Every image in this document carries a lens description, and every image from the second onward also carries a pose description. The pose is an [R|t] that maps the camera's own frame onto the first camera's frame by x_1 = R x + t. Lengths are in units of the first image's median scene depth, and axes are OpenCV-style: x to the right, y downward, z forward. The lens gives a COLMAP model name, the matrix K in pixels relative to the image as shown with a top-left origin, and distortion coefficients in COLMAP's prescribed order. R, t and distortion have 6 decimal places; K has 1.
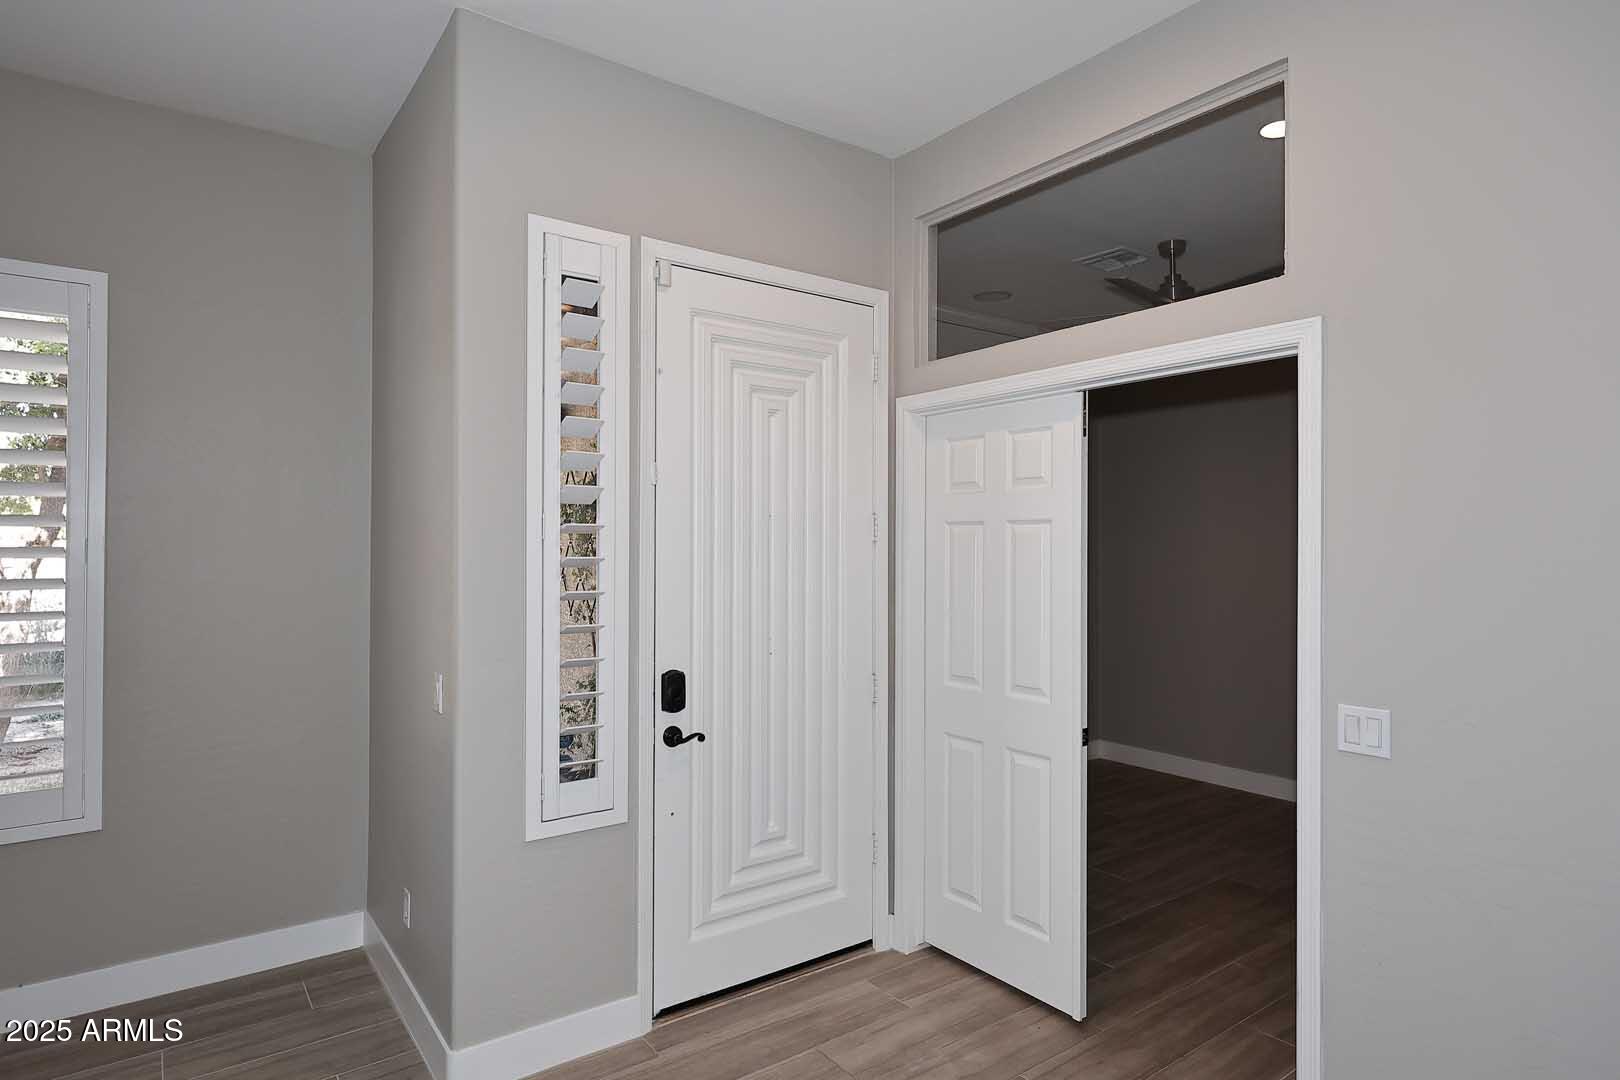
lens RADIAL K [[900.9, 0, 811.4], [0, 900.9, 539.1], [0, 0, 1]] dist [0.000808, 0.000278]
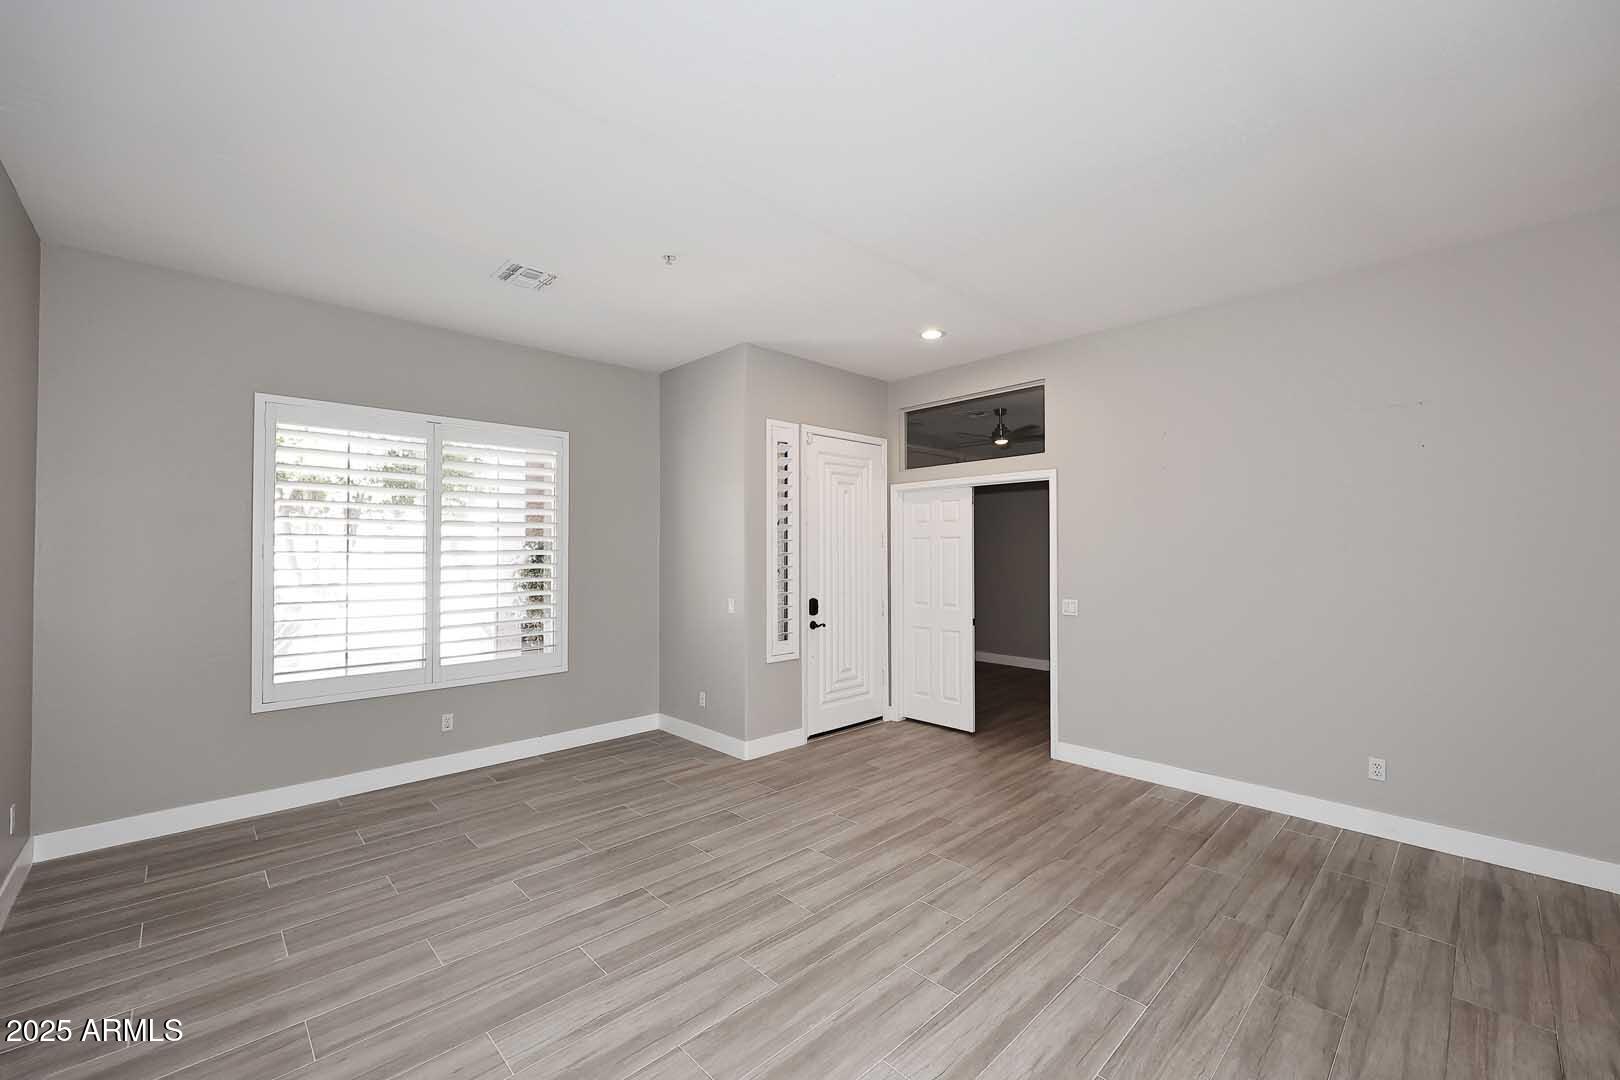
lens RADIAL K [[653.2, 0, 815.8], [0, 653.2, 541.2], [0, 0, 1]] dist [-0.000121, -0.000121]
pose [[0.992183, -0.003773, 0.124736, -0.368874], [0.004789, 0.999958, -0.007847, 0.003042], [-0.124701, 0.008383, 0.992159, -0.779550]]
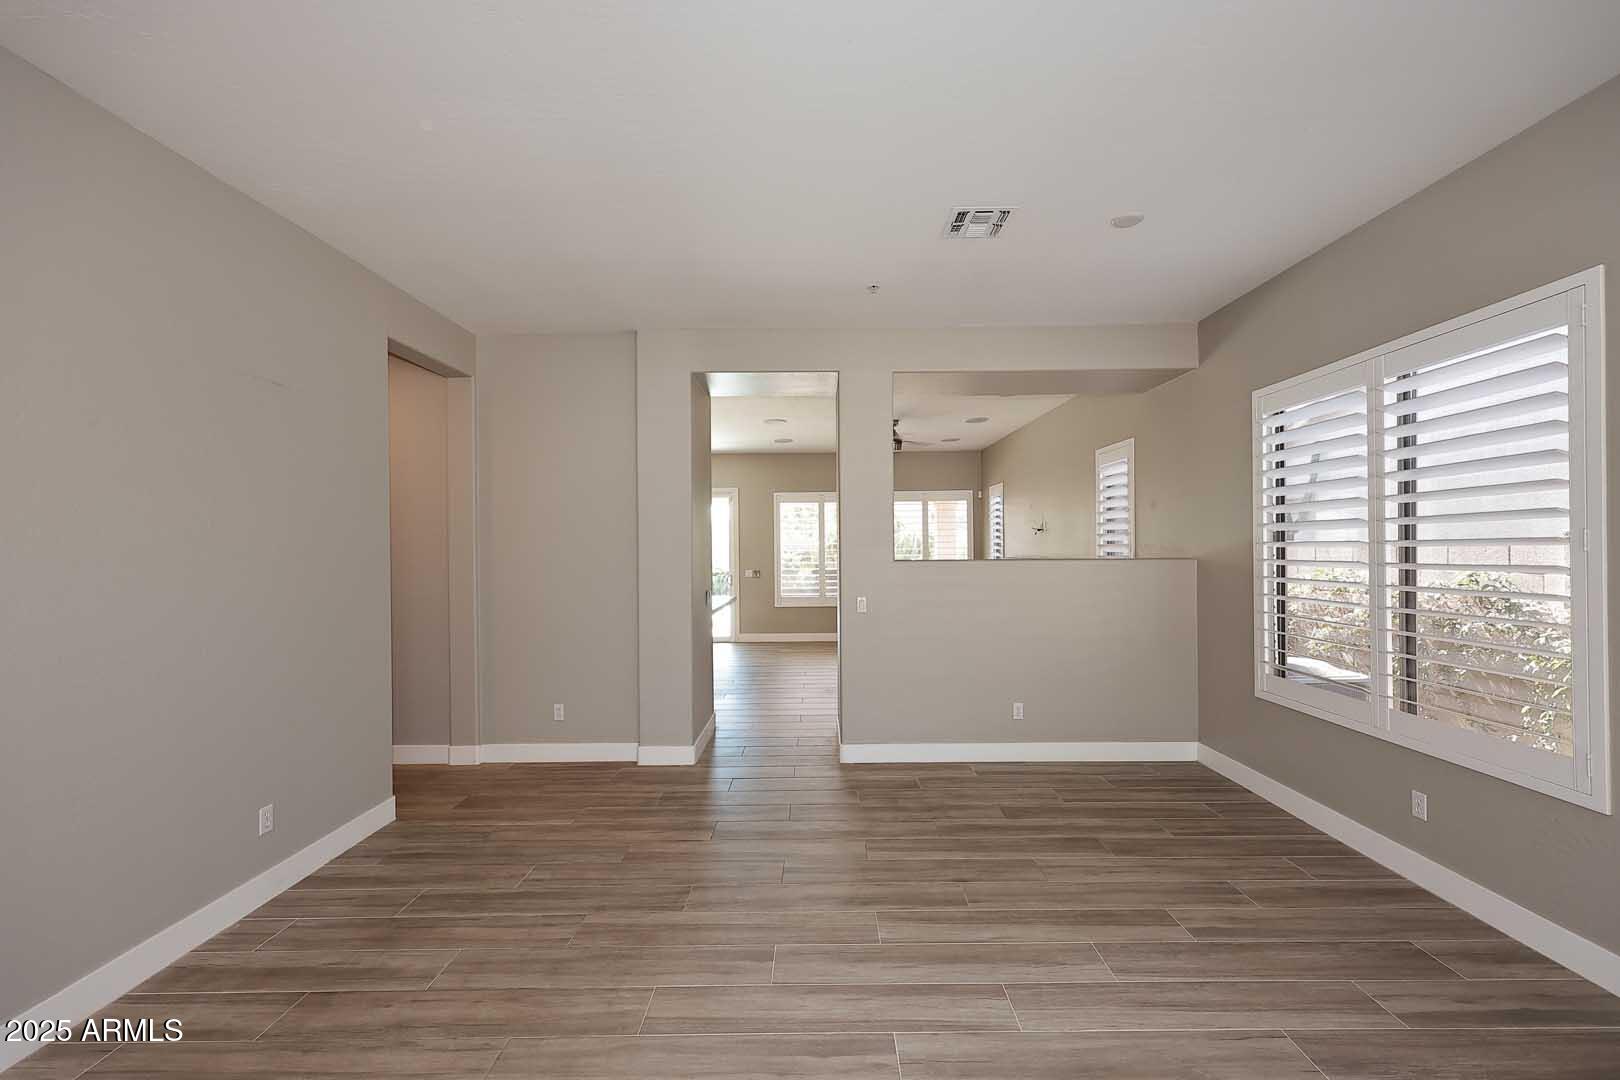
lens RADIAL K [[684.0, 0, 819.4], [0, 684.0, 546.7], [0, 0, 1]] dist [0.002773, -0.000241]
pose [[-0.803032, 0.002723, 0.595929, -0.484926], [0.003152, 0.999995, -0.000322, 0.008334], [-0.595927, 0.001619, -0.803037, 0.590222]]
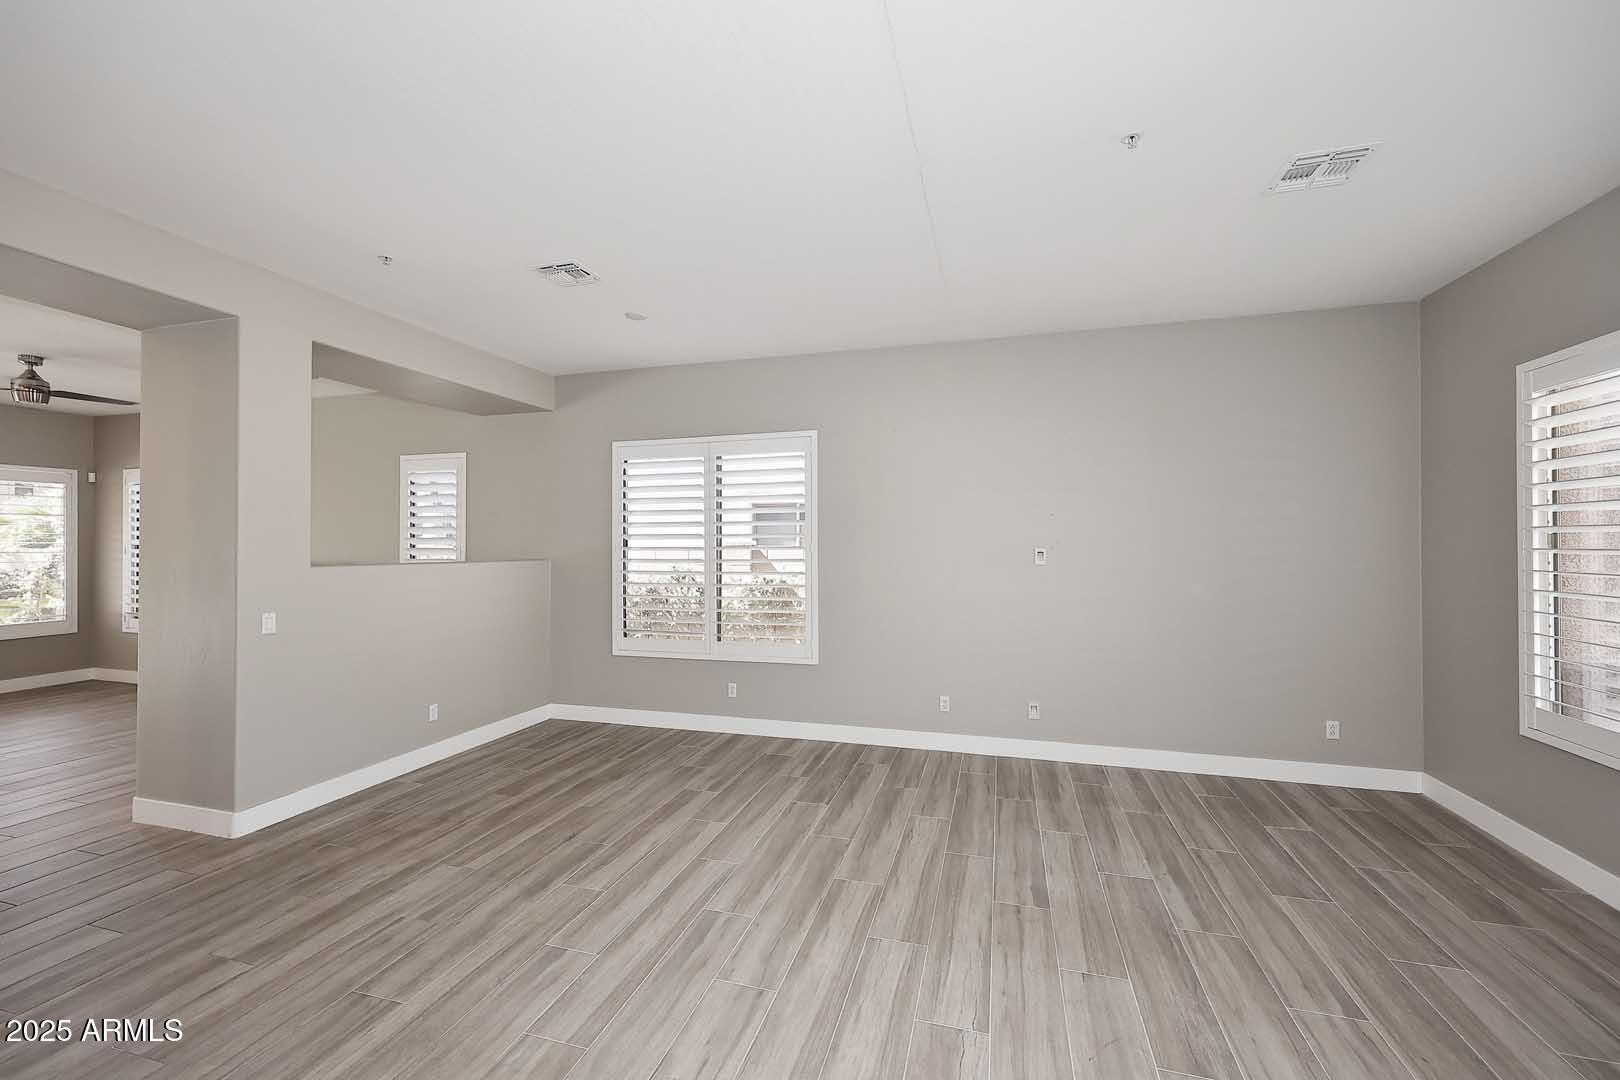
lens RADIAL K [[653.2, 0, 813.4], [0, 653.2, 540.5], [0, 0, 1]] dist [-0.000121, -0.000121]
pose [[-0.794647, -0.006815, -0.607033, 0.336835], [0.001267, 0.999916, -0.012884, 0.008052], [0.607070, -0.011007, -0.794572, 0.808628]]
